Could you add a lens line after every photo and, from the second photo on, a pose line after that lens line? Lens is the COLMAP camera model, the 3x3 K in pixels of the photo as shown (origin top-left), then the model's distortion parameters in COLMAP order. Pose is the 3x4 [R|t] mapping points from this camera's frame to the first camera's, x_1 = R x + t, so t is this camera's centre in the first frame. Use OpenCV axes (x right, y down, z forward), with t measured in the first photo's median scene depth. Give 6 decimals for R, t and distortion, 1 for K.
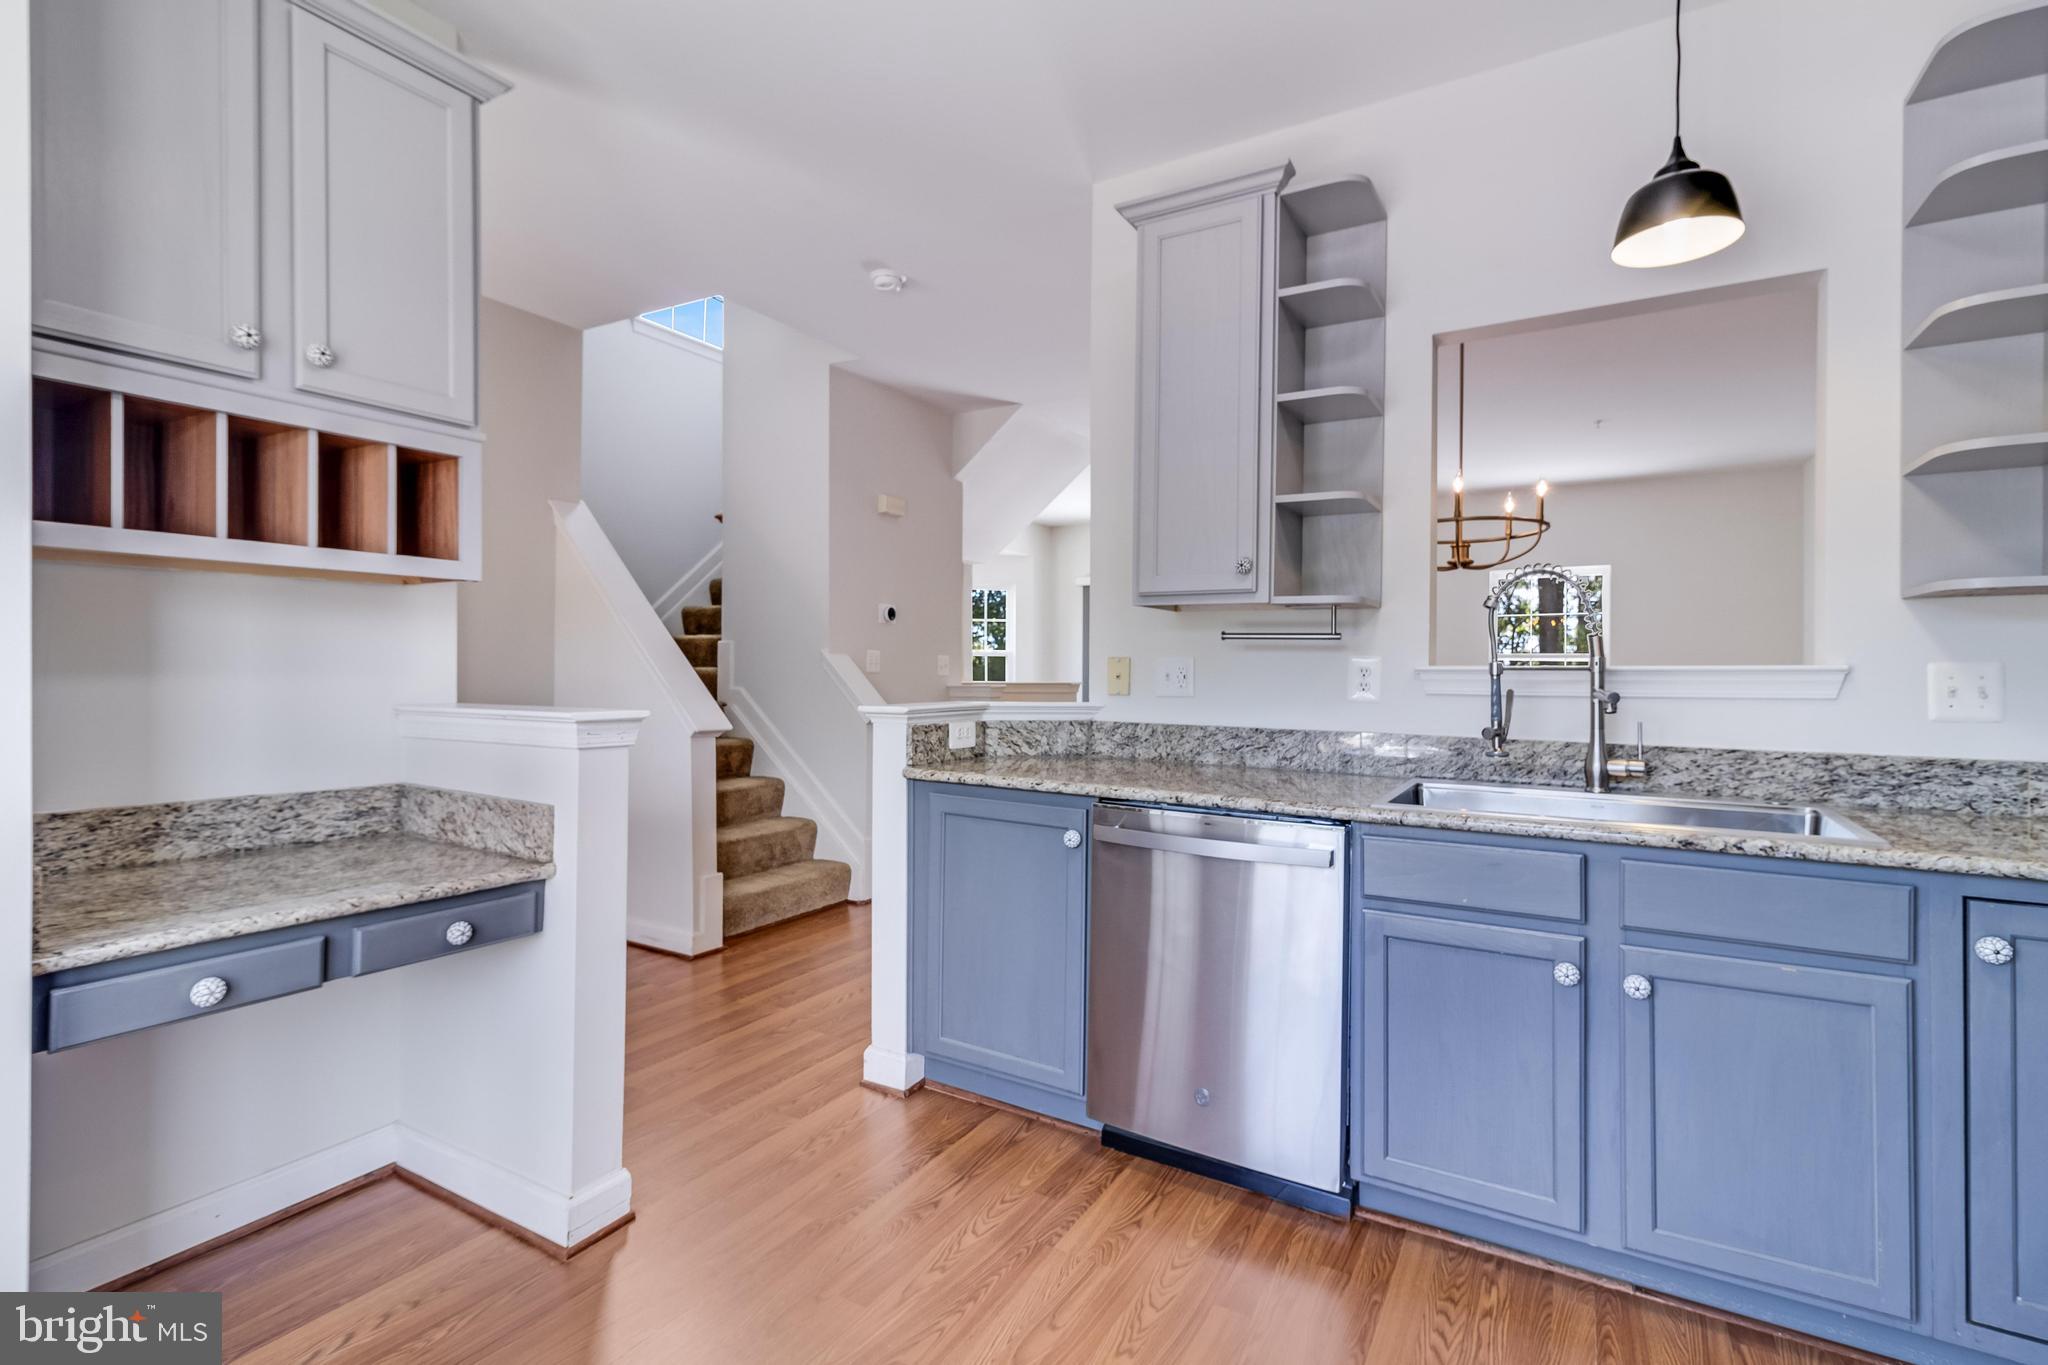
lens RADIAL K [[943.0, 0, 1025.3], [0, 943.0, 672.1], [0, 0, 1]] dist [0.007404, -0.000982]
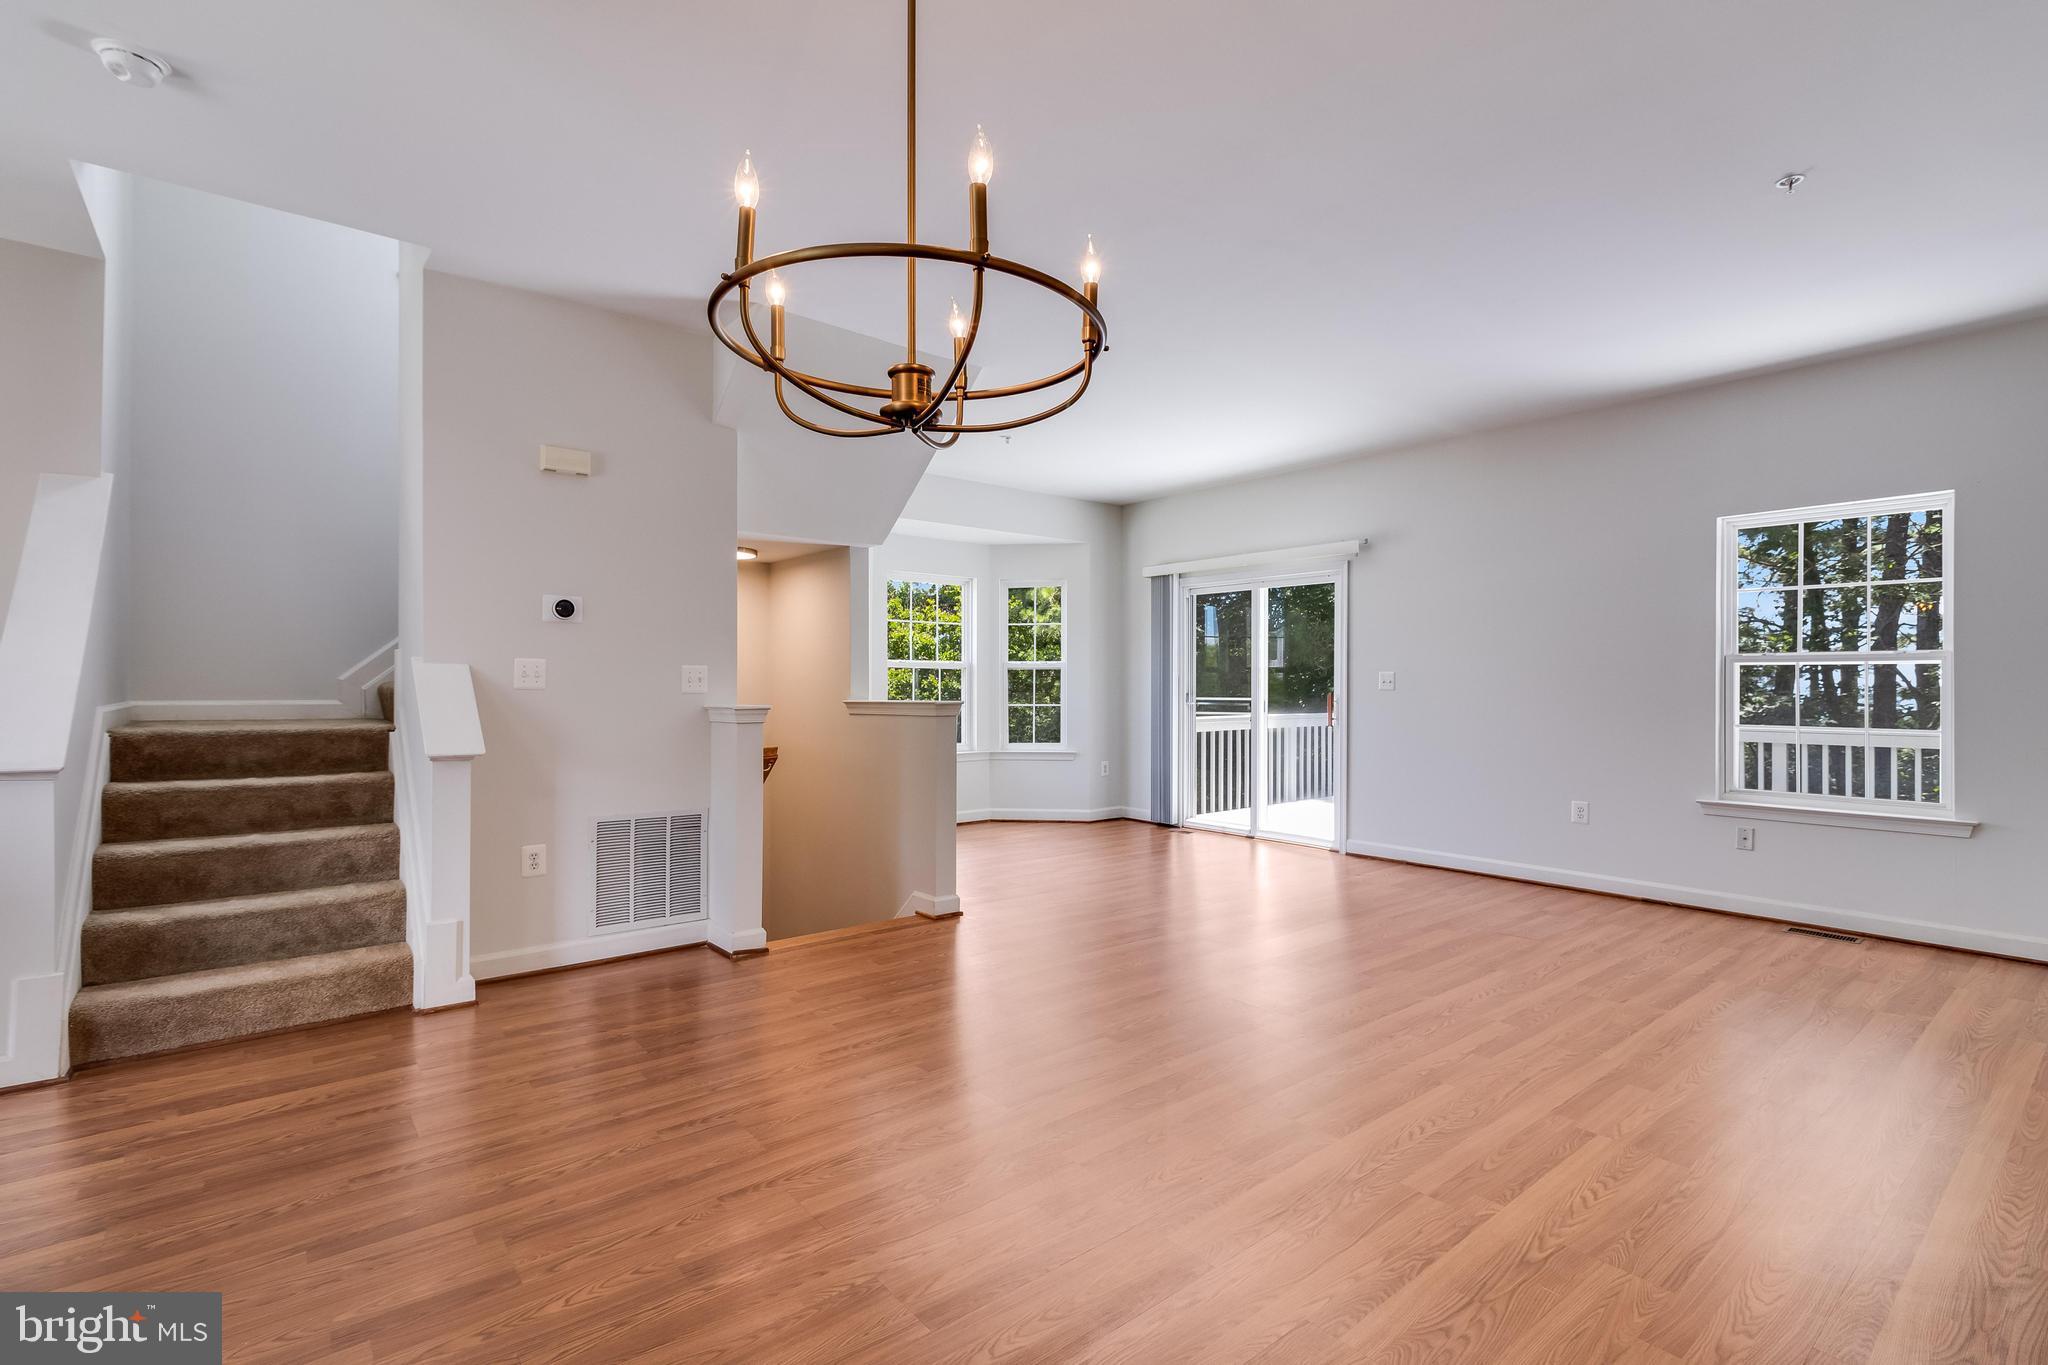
lens RADIAL K [[943.0, 0, 1023.5], [0, 943.0, 690.3], [0, 0, 1]] dist [0.007404, -0.000982]
pose [[0.935915, -0.000825, -0.352225, 1.203307], [0.001017, 0.999999, 0.000360, 0.004841], [0.352225, -0.000695, 0.935915, 1.179151]]
